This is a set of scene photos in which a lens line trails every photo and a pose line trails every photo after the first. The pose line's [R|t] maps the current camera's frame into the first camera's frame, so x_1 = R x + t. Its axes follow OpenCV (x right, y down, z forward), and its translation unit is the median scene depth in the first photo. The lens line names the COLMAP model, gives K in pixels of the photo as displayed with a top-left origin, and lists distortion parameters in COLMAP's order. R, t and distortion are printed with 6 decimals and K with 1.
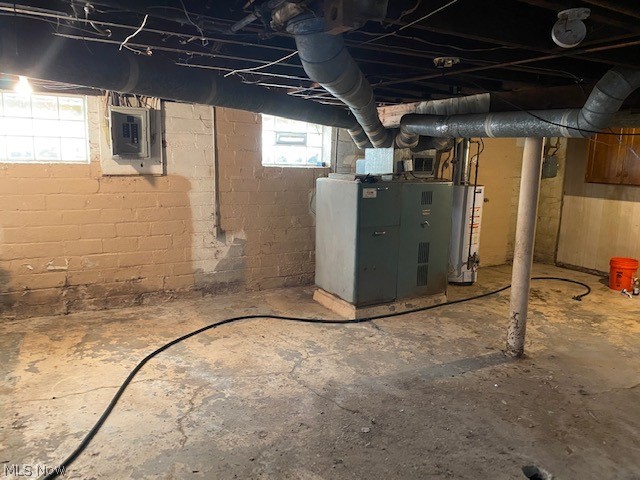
lens RADIAL K [[471.1, 0, 320.0], [0, 471.1, 240.0], [0, 0, 1]] dist [0.001235, -0.001302]
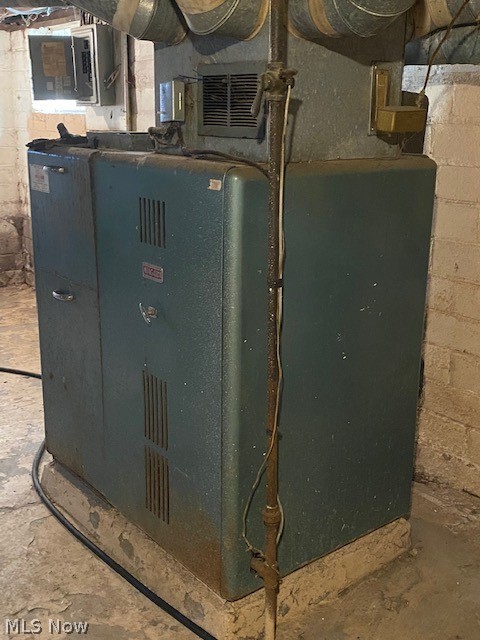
lens RADIAL K [[727.4, 0, 240.0], [0, 727.4, 320.0], [0, 0, 1]] dist [-0.004535, -0.008294]
pose [[0.152144, 0.247291, -0.956922, 0.622749], [-0.175857, 0.959517, 0.220002, -0.130055], [0.972588, 0.134809, 0.189473, 0.931215]]
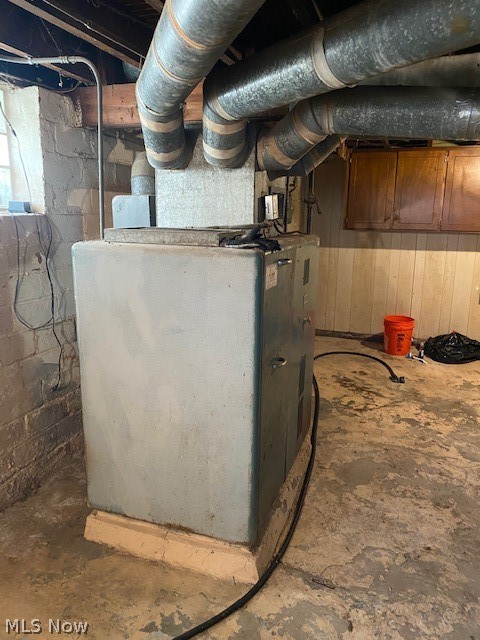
lens RADIAL K [[488.9, 0, 240.0], [0, 488.9, 320.0], [0, 0, 1]] dist [0.007229, -0.002625]
pose [[0.752610, -0.155026, 0.639957, -0.163328], [0.116410, 0.987907, 0.102412, -0.095111], [-0.648095, -0.002579, 0.761555, 0.613434]]
